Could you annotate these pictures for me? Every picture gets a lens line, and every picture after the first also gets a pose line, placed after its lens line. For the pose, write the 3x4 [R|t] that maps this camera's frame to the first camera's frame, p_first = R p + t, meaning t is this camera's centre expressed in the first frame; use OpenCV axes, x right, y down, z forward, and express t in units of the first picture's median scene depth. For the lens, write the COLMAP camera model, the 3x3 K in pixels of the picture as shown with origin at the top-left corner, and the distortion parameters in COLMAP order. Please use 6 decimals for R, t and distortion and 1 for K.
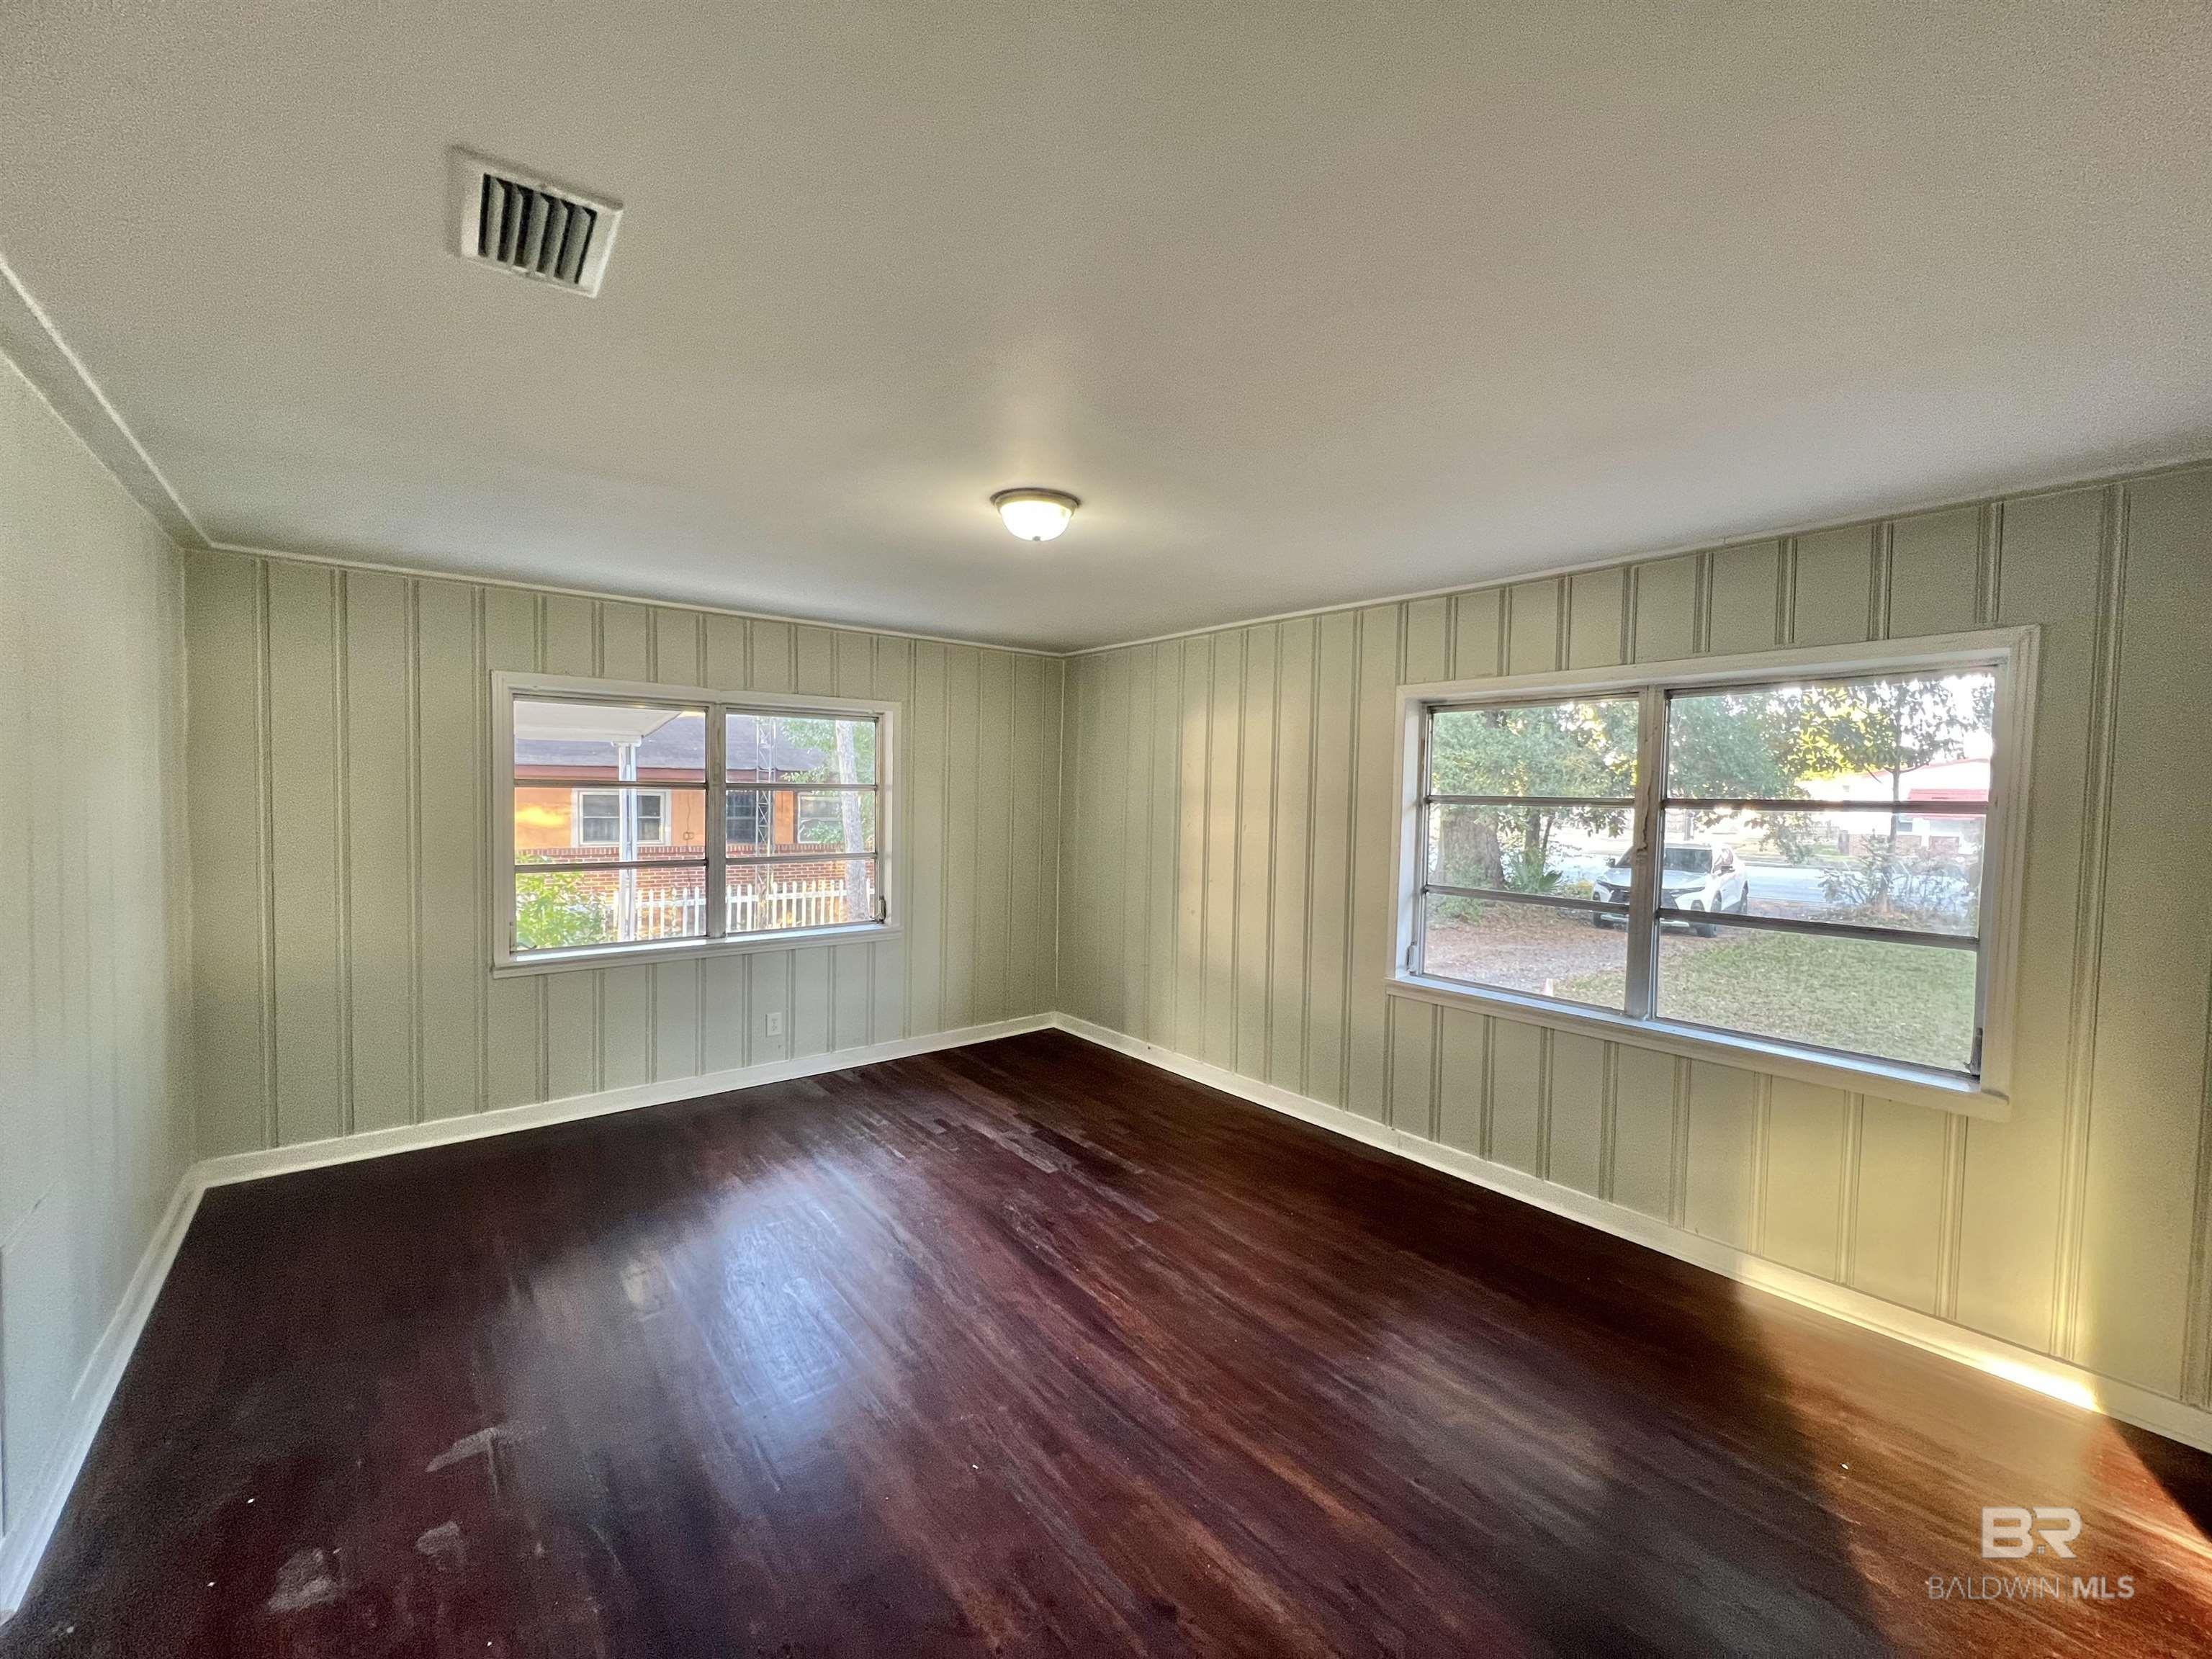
lens RADIAL K [[889.4, 0, 1085.2], [0, 889.4, 813.8], [0, 0, 1]] dist [-0.002364, 0.001703]
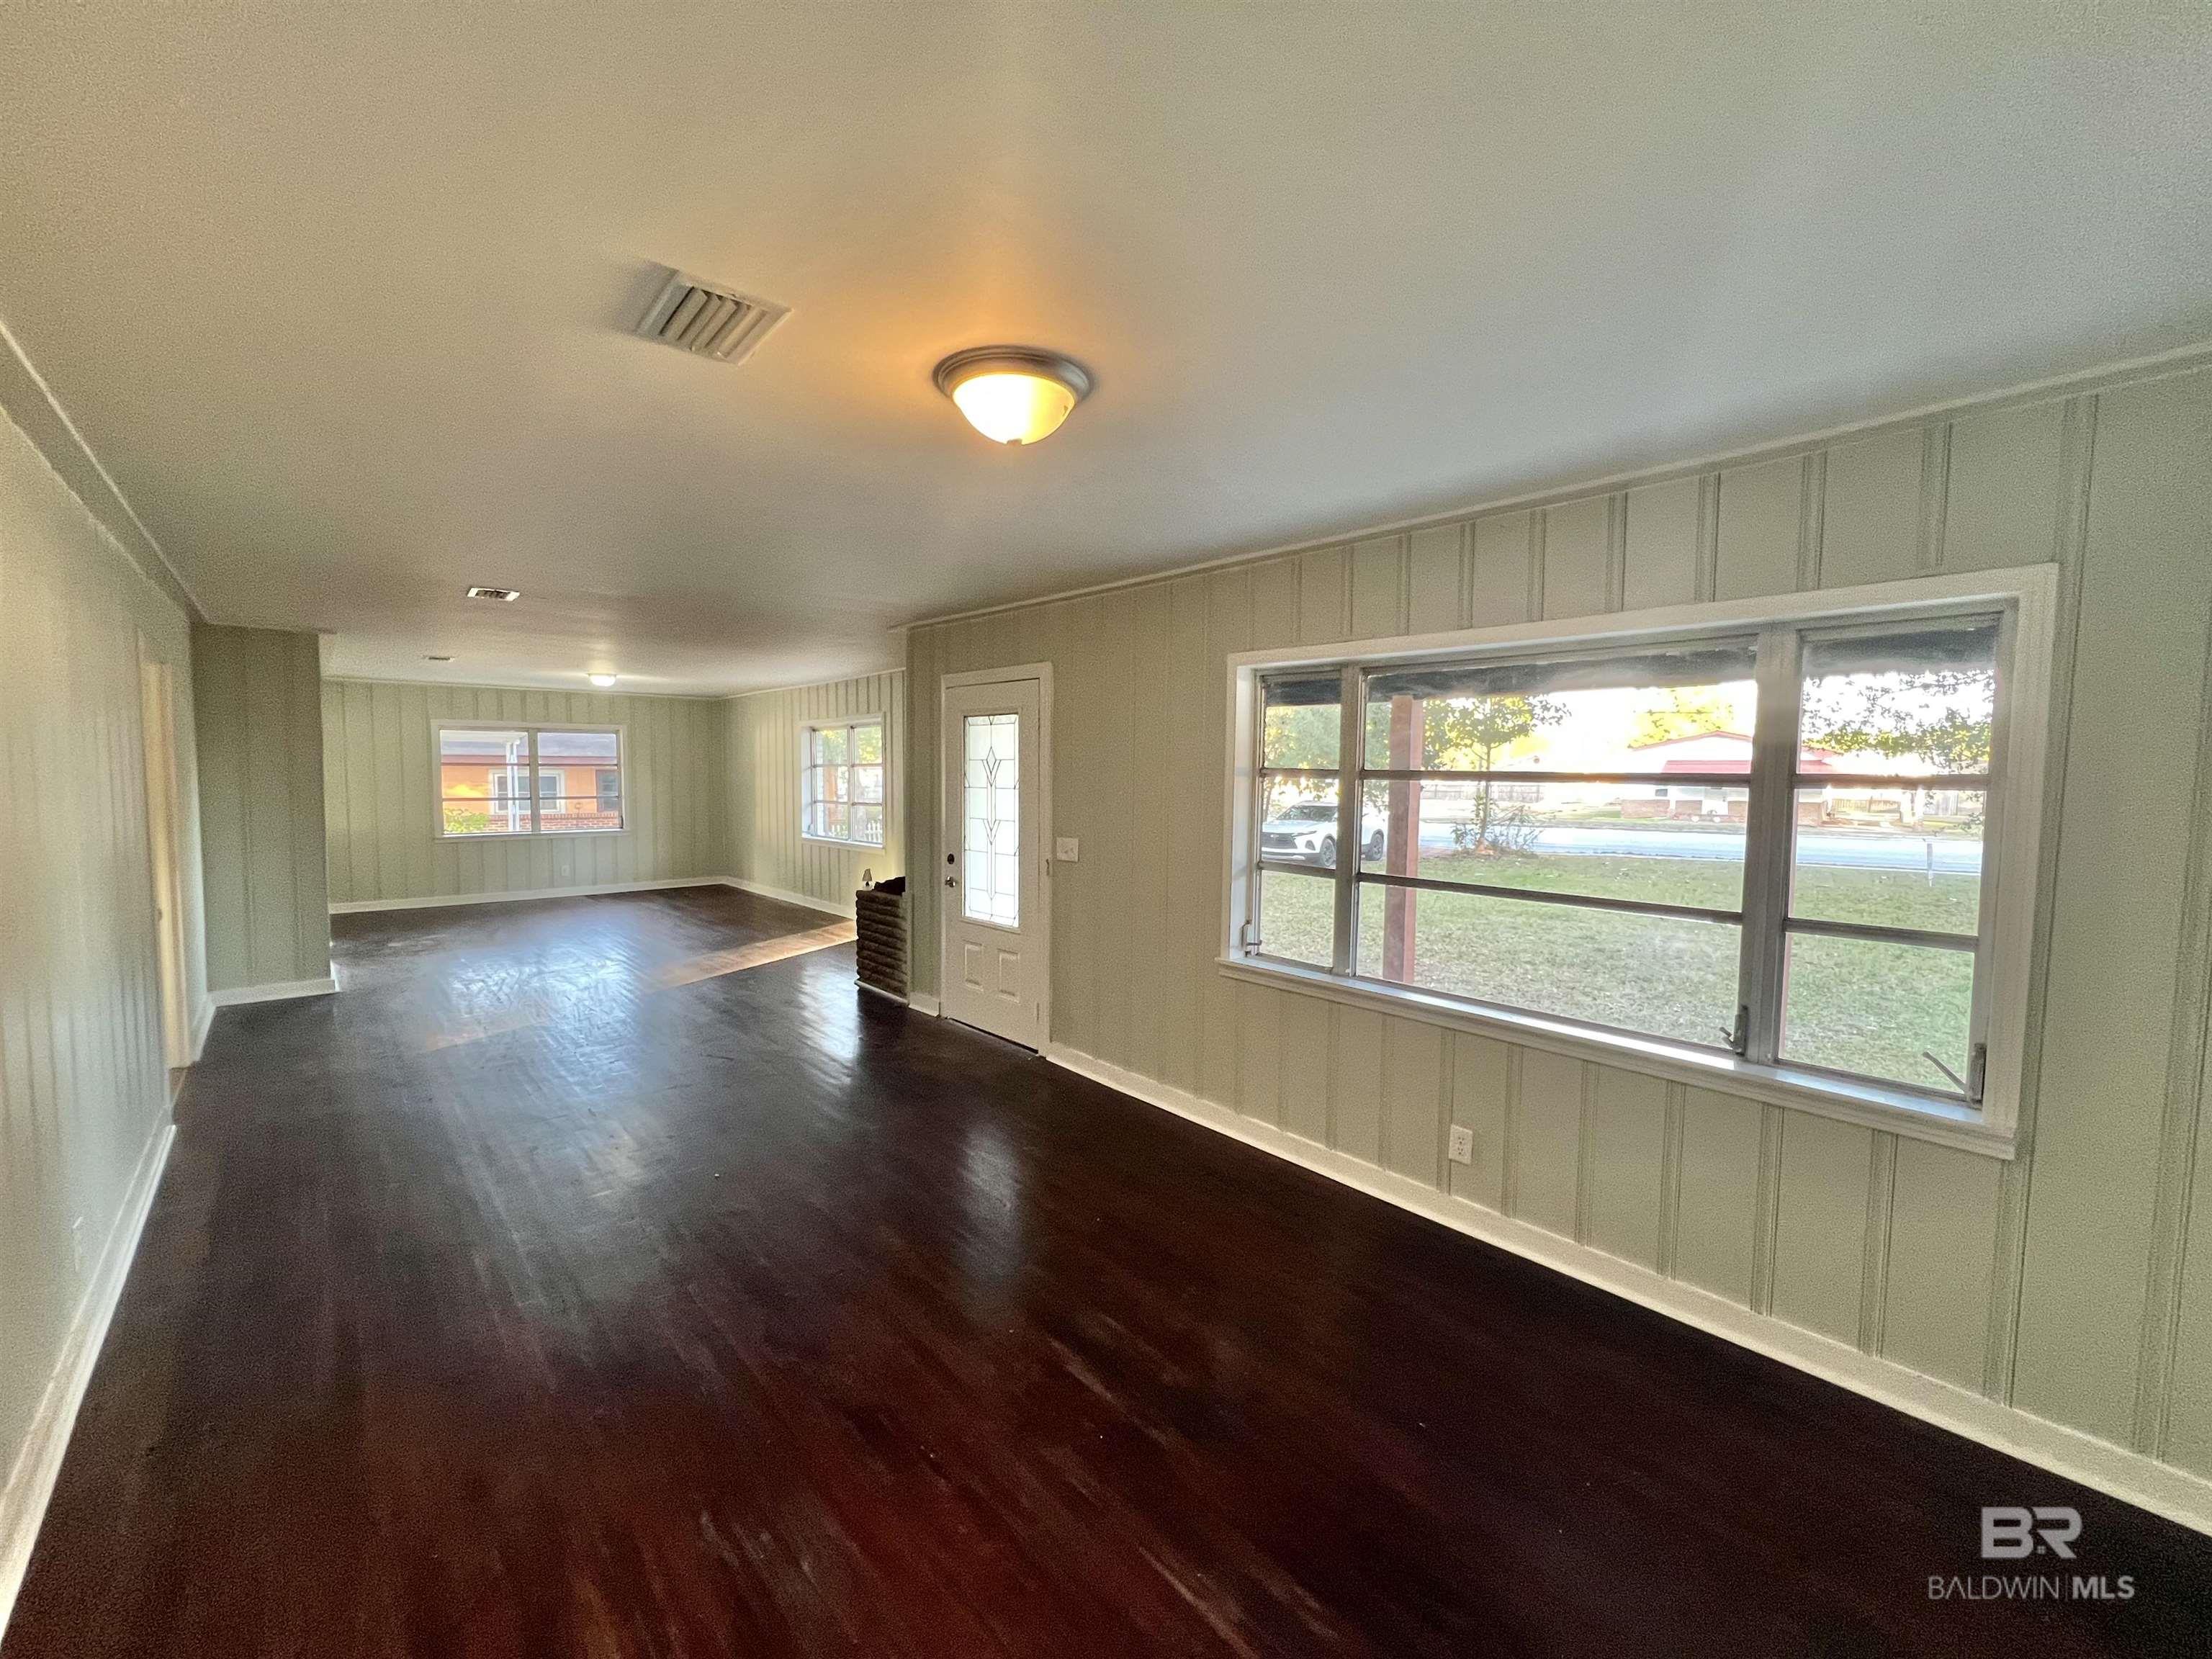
lens RADIAL K [[889.4, 0, 1070.0], [0, 889.4, 828.8], [0, 0, 1]] dist [-0.002364, 0.001703]
pose [[0.999377, -0.014668, 0.032093, 0.873223], [0.013482, 0.999229, 0.036865, 0.065972], [-0.032609, -0.036410, 0.998805, -1.309487]]
